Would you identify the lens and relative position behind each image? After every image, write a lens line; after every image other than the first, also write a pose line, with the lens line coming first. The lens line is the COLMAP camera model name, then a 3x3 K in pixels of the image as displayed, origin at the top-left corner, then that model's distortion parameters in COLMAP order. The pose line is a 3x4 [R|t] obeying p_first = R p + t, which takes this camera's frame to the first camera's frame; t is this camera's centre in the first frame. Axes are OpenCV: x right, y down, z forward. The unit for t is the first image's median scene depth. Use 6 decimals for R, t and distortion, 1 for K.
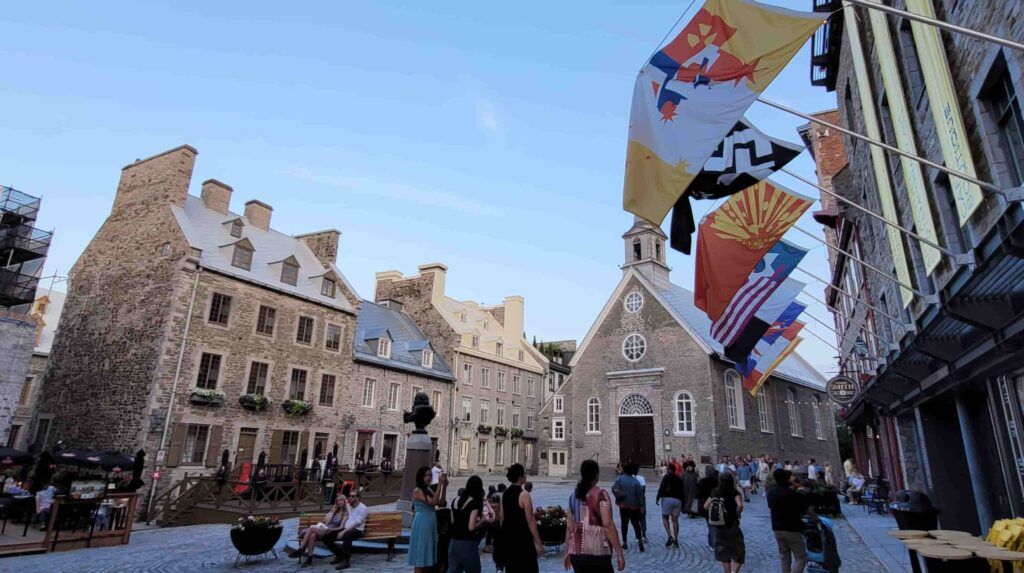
lens RADIAL K [[534.8, 0, 509.4], [0, 534.8, 286.1], [0, 0, 1]] dist [0.000204, 0.000019]
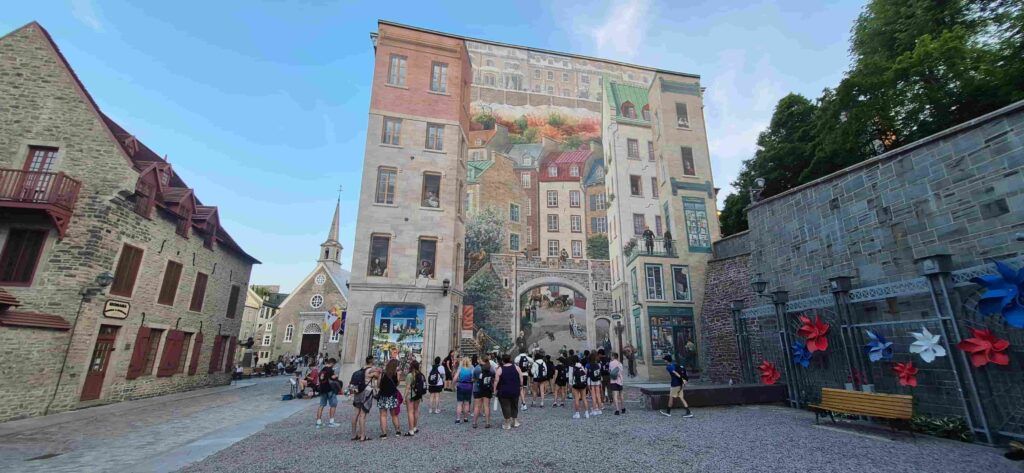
lens RADIAL K [[395.7, 0, 515.9], [0, 395.7, 236.0], [0, 0, 1]] dist [0.000378, 0.000008]
pose [[0.761637, 0.147089, 0.631089, -0.185697], [-0.164250, 0.985914, -0.031561, -0.210886], [-0.626842, -0.079618, 0.775068, -0.661645]]
